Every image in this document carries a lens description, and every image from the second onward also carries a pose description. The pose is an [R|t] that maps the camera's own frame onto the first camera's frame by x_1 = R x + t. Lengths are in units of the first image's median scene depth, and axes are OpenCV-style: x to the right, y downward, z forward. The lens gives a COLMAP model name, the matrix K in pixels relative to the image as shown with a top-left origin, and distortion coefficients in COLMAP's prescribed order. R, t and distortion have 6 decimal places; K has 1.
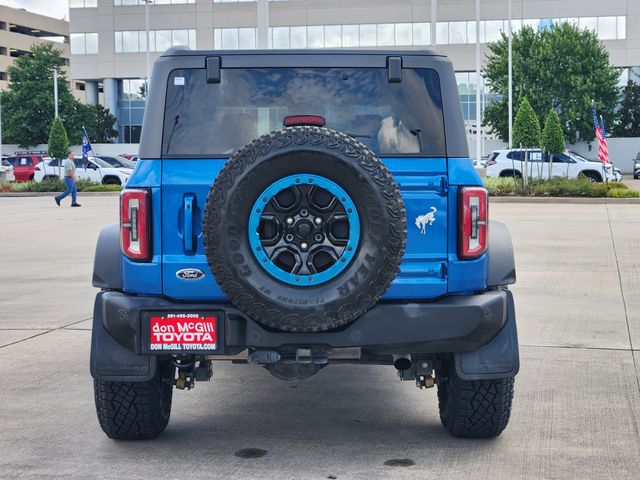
lens RADIAL K [[1265.4, 0, 320.0], [0, 1265.4, 240.0], [0, 0, 1]] dist [-0.575077, 4.943436]
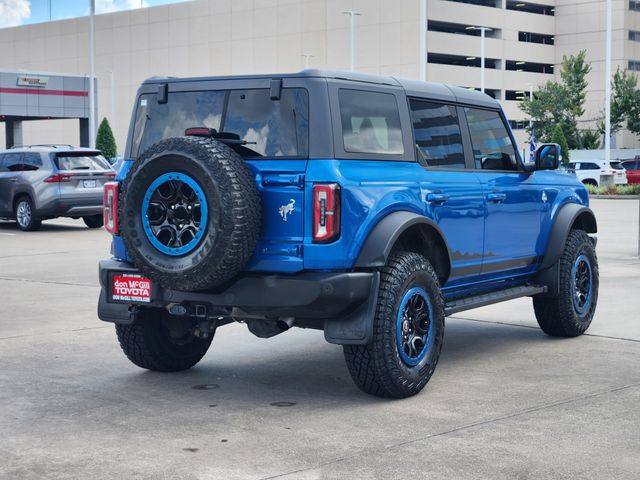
lens RADIAL K [[1265.4, 0, 320.0], [0, 1265.4, 240.0], [0, 0, 1]] dist [-0.575077, 4.943436]
pose [[0.851679, 0.036909, -0.522763, 0.770932], [-0.038518, 0.999227, 0.007795, 0.003183], [0.522647, 0.013498, 0.852442, -0.049885]]
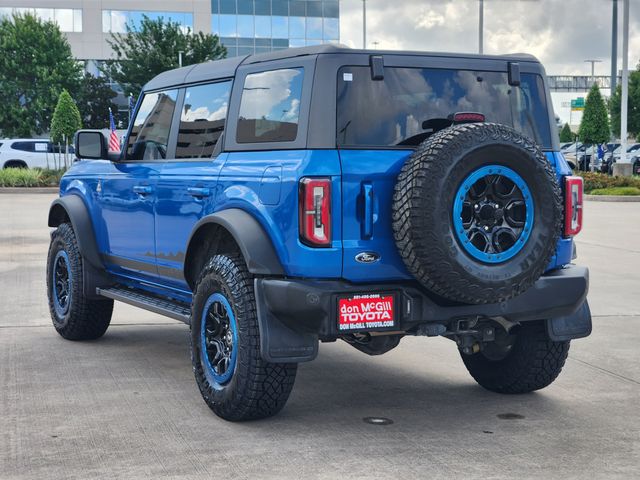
lens RADIAL K [[1265.4, 0, 320.0], [0, 1265.4, 240.0], [0, 0, 1]] dist [-0.575077, 4.943436]
pose [[0.895748, -0.024479, 0.443888, -0.620363], [0.021183, 0.999699, 0.012384, -0.001898], [-0.444057, -0.001690, 0.895997, 0.053506]]
